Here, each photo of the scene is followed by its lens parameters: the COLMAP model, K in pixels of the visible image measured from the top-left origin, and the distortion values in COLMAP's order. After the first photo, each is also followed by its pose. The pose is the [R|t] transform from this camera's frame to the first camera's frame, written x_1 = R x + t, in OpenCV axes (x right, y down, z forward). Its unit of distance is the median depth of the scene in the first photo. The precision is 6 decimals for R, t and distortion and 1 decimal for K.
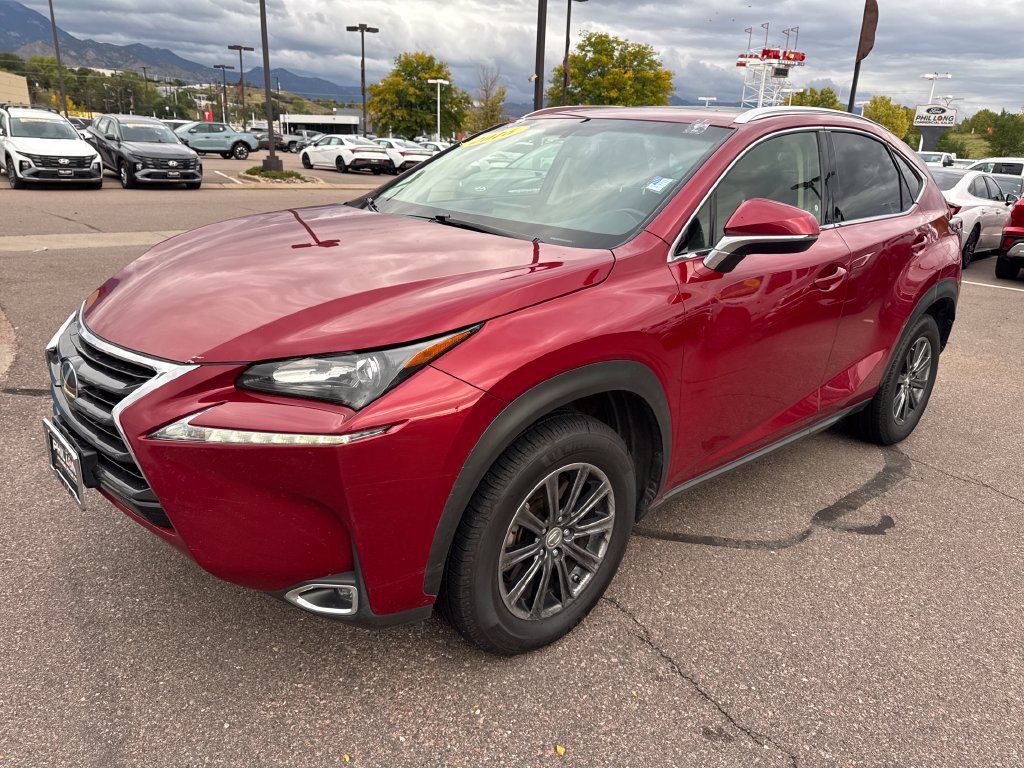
lens RADIAL K [[728.3, 0, 506.5], [0, 728.3, 392.4], [0, 0, 1]] dist [0.027135, -0.028120]
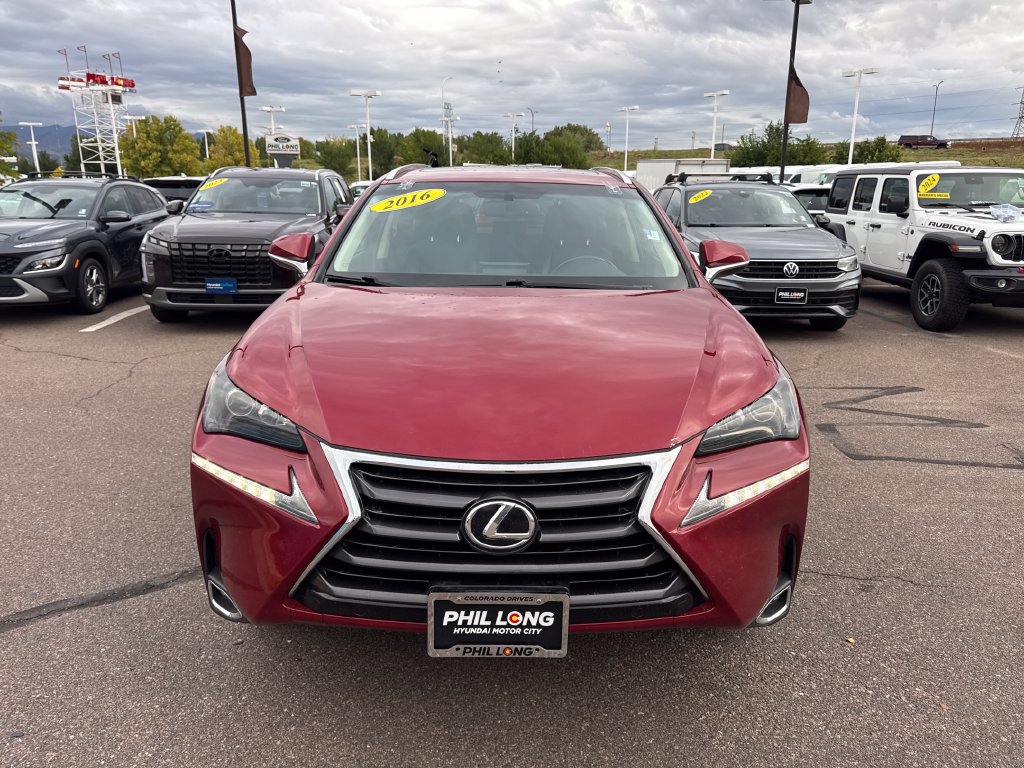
lens RADIAL K [[728.3, 0, 509.9], [0, 728.3, 389.9], [0, 0, 1]] dist [0.027135, -0.028120]
pose [[0.673362, -0.236561, 0.700445, -0.596085], [0.260328, 0.962615, 0.074841, -0.117706], [-0.691963, 0.131951, 0.709772, 0.195456]]
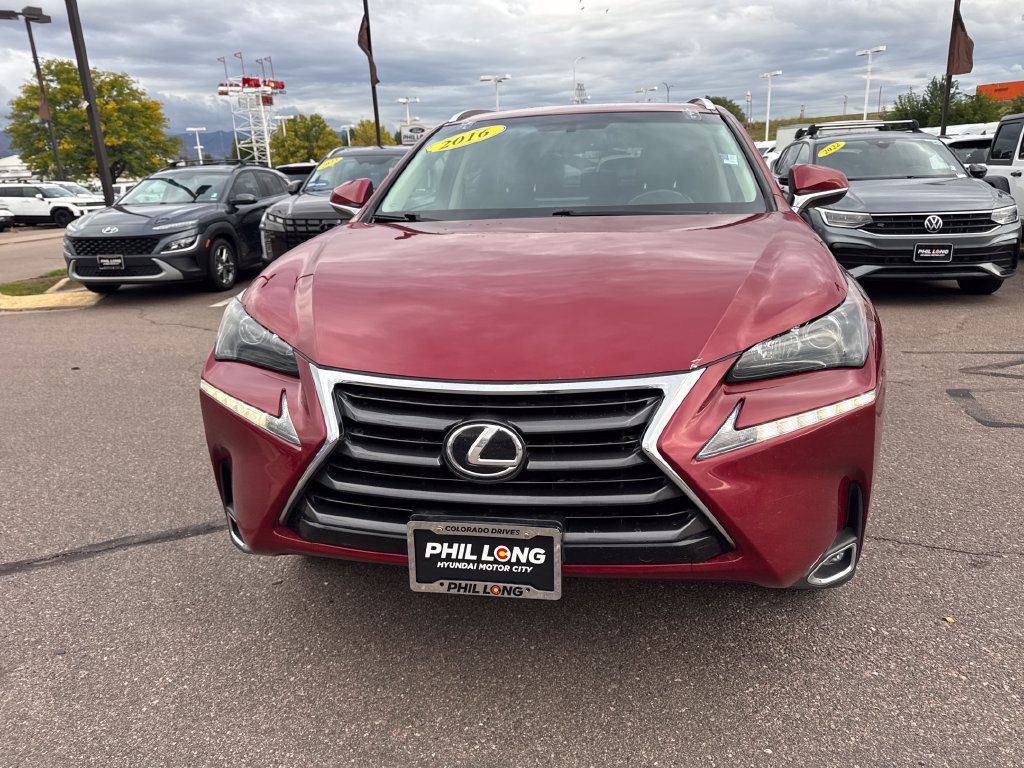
lens RADIAL K [[728.3, 0, 512.1], [0, 728.3, 398.0], [0, 0, 1]] dist [0.027135, -0.028120]
pose [[0.788235, -0.250889, 0.561907, -0.514294], [0.266665, 0.962188, 0.055539, -0.052572], [-0.554594, 0.106063, 0.825334, 0.185319]]
